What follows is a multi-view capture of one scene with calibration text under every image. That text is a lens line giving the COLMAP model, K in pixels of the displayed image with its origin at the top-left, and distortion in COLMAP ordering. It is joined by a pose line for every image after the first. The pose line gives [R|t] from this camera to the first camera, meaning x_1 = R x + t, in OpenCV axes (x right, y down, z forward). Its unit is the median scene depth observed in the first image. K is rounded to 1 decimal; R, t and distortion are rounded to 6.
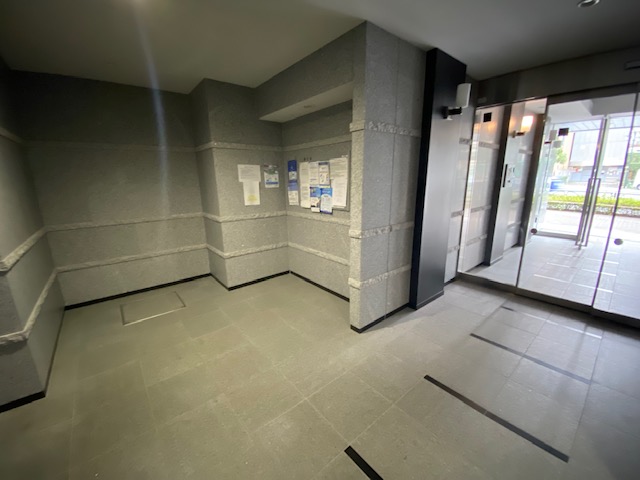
lens RADIAL K [[262.6, 0, 316.6], [0, 262.6, 240.7], [0, 0, 1]] dist [0.015920, -0.017835]
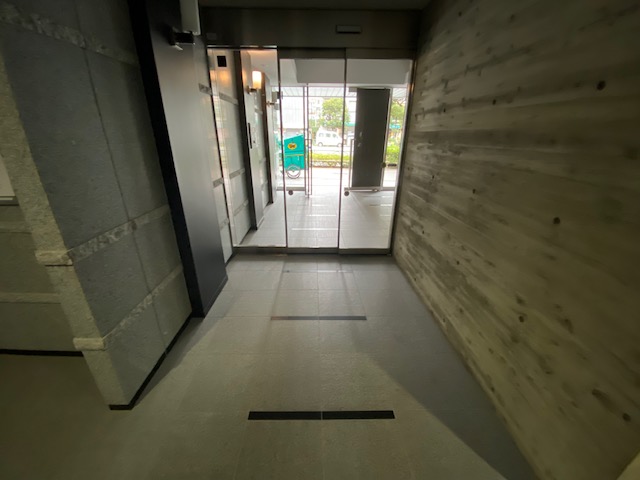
lens RADIAL K [[259.9, 0, 318.2], [0, 259.9, 241.9], [0, 0, 1]] dist [0.017323, -0.014350]
pose [[0.620902, -0.279058, 0.732534, 0.089596], [0.166290, 0.960110, 0.224804, -0.068069], [-0.766047, -0.017769, 0.642539, 0.270585]]
